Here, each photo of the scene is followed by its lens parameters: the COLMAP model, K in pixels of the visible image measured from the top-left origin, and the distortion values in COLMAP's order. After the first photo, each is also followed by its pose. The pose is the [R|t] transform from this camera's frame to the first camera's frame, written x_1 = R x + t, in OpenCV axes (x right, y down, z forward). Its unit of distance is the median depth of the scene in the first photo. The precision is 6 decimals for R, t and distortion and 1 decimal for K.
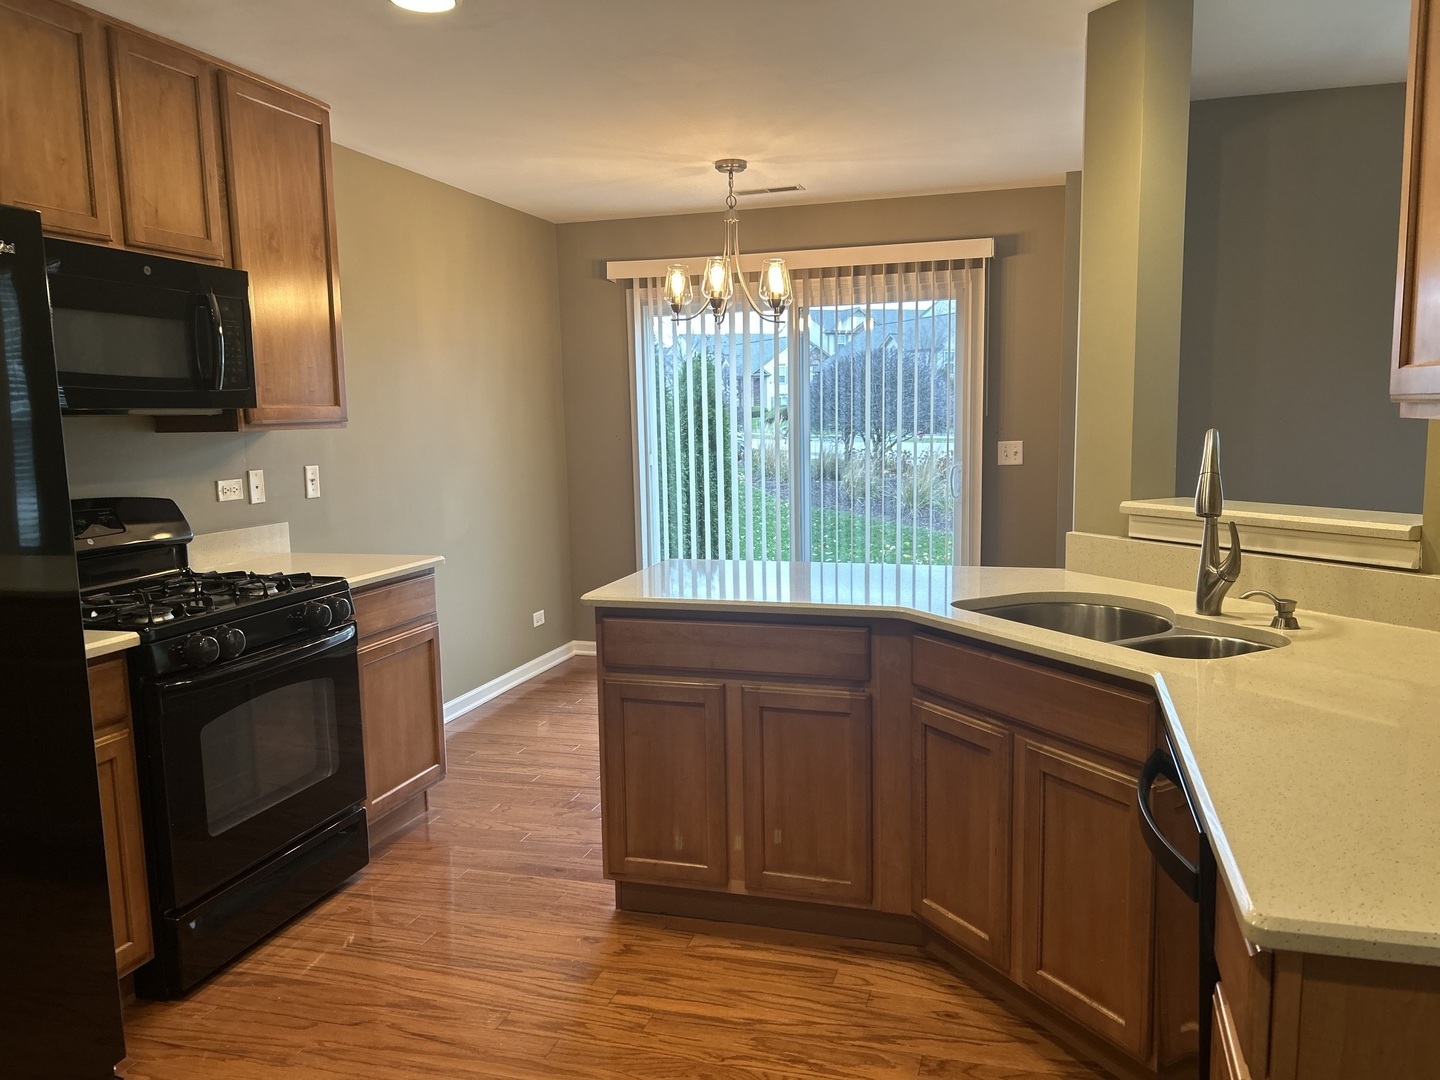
lens RADIAL K [[1077.7, 0, 731.0], [0, 1077.7, 549.6], [0, 0, 1]] dist [0.040583, -0.042270]
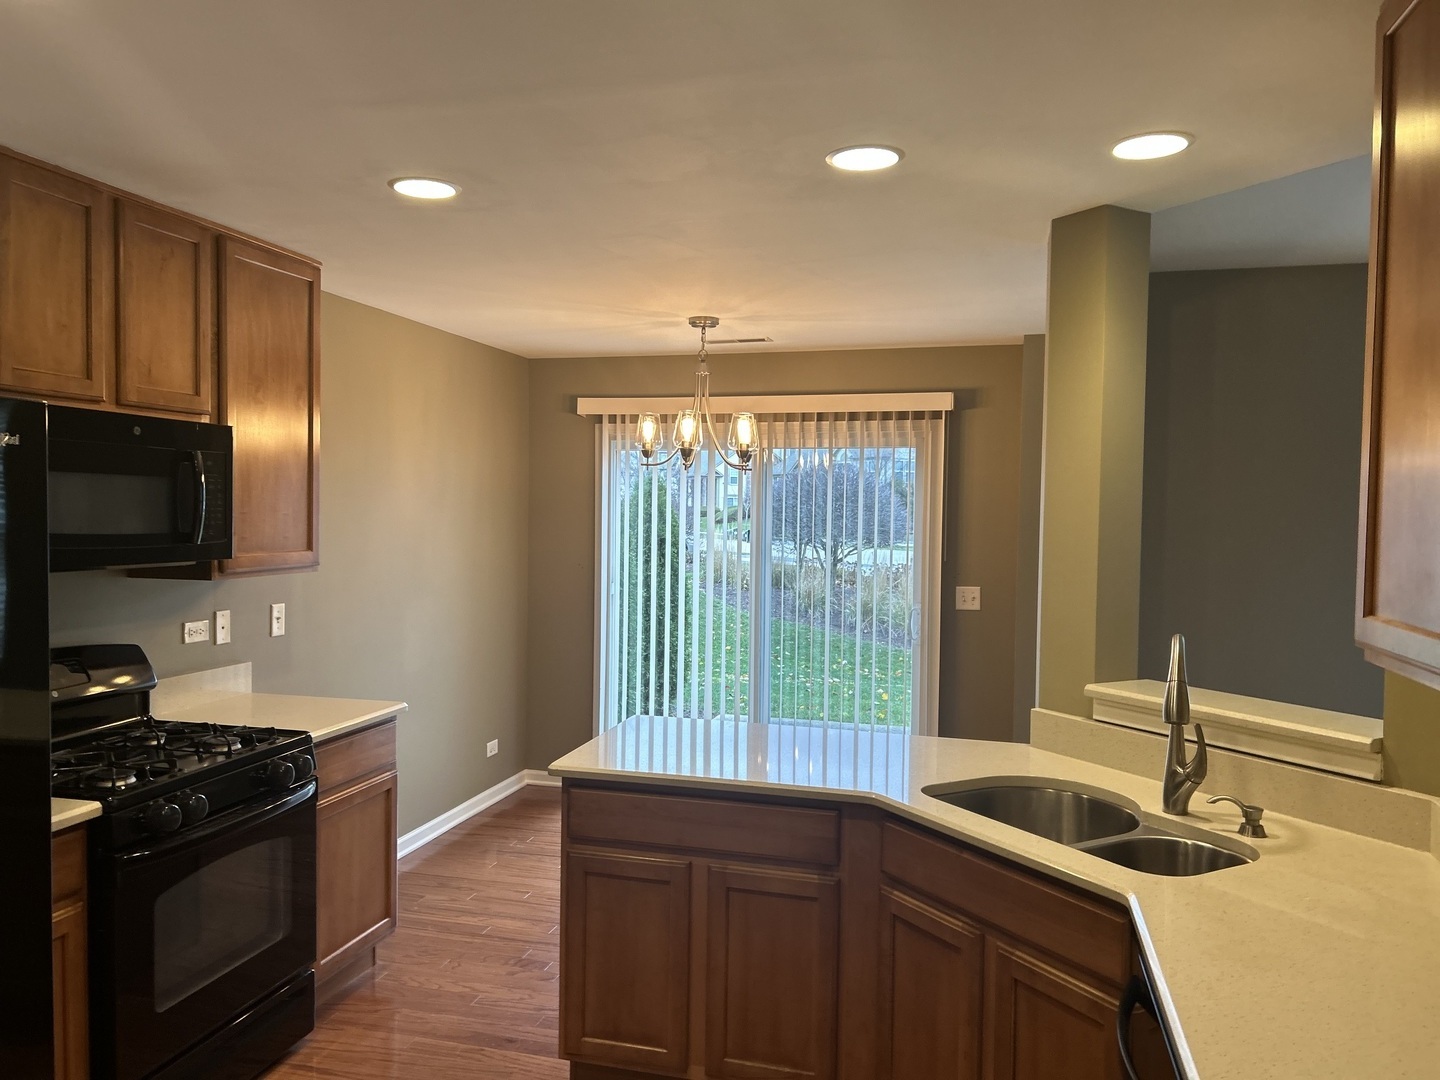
lens RADIAL K [[1074.5, 0, 704.9], [0, 1074.5, 543.8], [0, 0, 1]] dist [0.050547, -0.055728]
pose [[0.999262, 0.031527, 0.021954, -0.020561], [-0.029312, 0.995068, -0.094769, -0.060867], [-0.024833, 0.094055, 0.995257, -0.012949]]
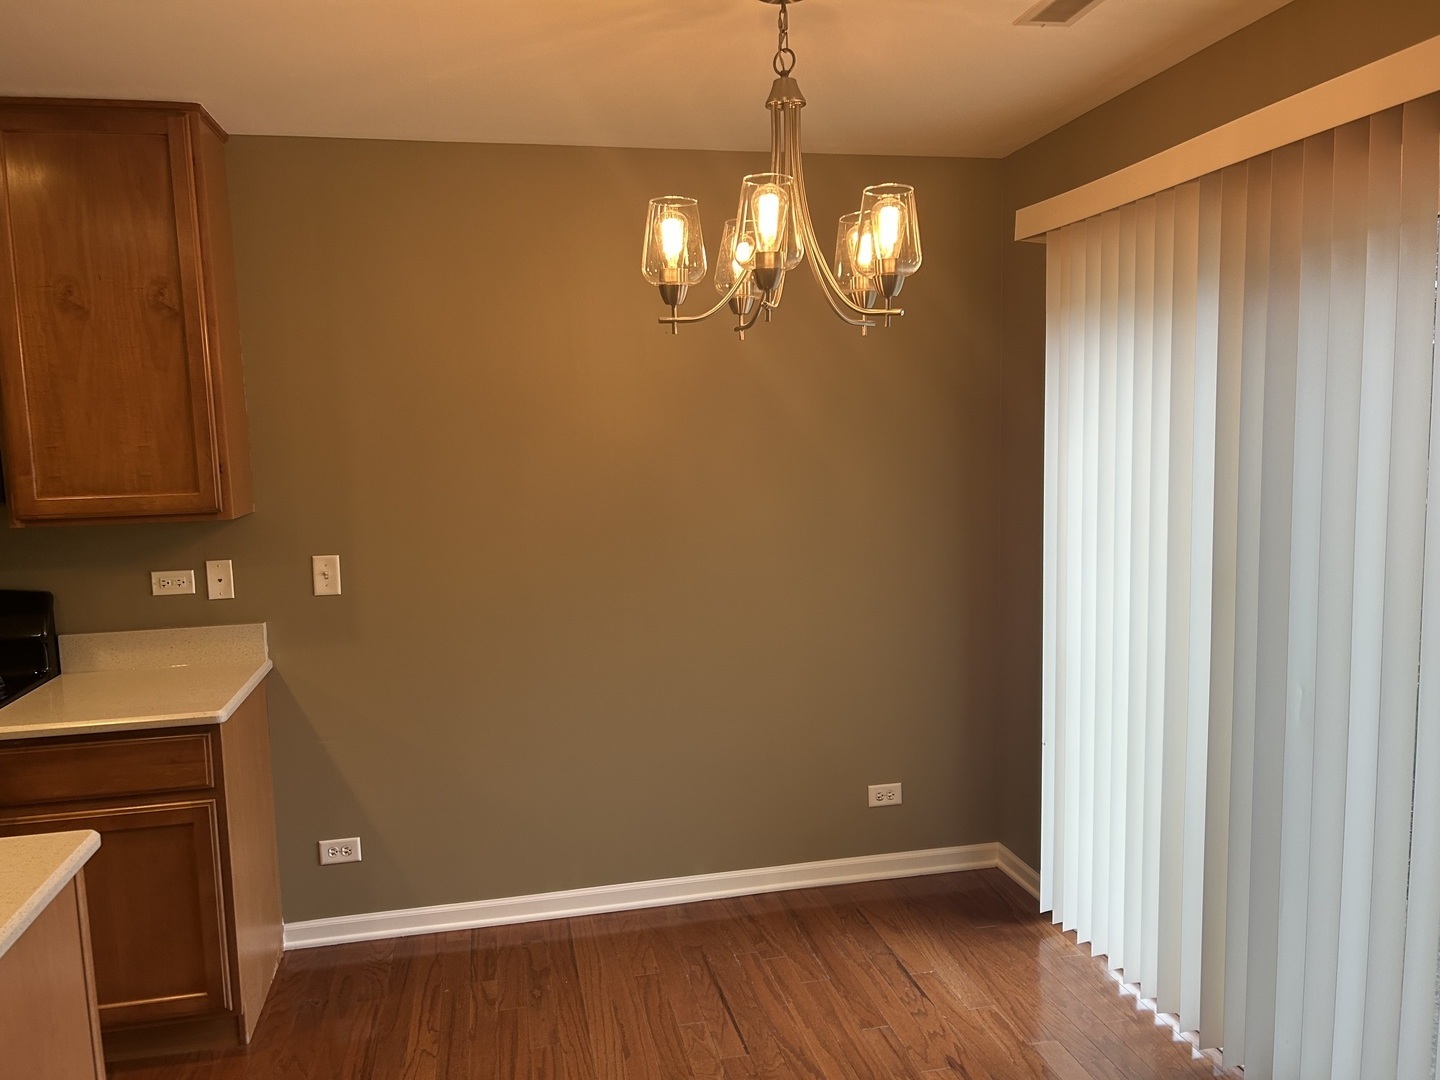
lens RADIAL K [[1077.7, 0, 731.0], [0, 1077.7, 549.6], [0, 0, 1]] dist [0.040583, -0.042270]
pose [[0.484419, 0.094293, -0.869740, 0.567951], [-0.091355, 0.994191, 0.056904, -0.191366], [0.870053, 0.051890, 0.490219, 1.069800]]
